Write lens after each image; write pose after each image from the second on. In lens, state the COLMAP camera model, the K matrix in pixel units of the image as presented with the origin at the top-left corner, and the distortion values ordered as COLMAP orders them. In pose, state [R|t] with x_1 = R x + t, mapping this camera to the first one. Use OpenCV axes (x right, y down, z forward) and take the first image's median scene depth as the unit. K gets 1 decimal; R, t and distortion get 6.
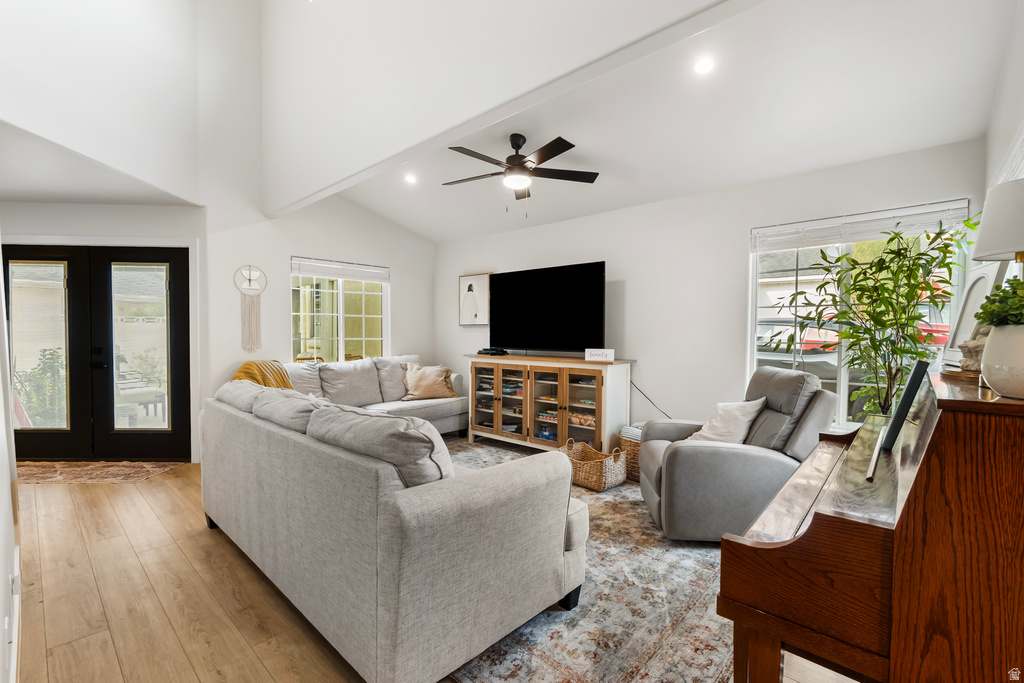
lens RADIAL K [[459.9, 0, 517.7], [0, 459.9, 336.7], [0, 0, 1]] dist [-0.002068, -0.000435]
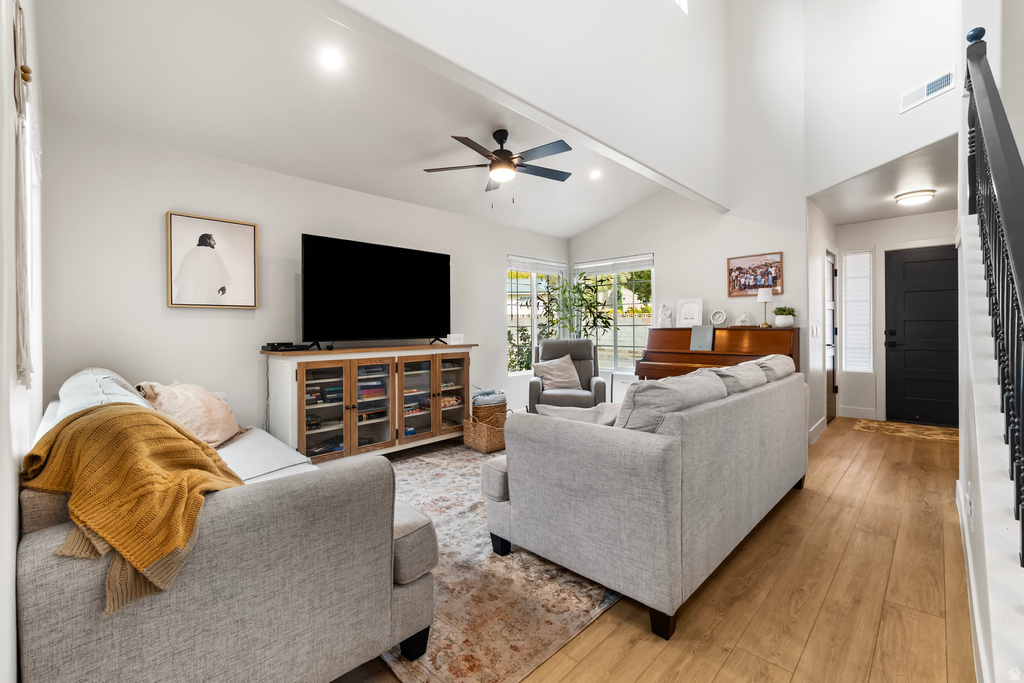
lens RADIAL K [[439.8, 0, 511.5], [0, 439.8, 326.2], [0, 0, 1]] dist [-0.007729, 0.002217]
pose [[0.024413, -0.002017, 0.999700, -0.845892], [0.015466, 0.999879, 0.001639, 0.007483], [-0.999582, 0.015421, 0.024442, 0.807481]]
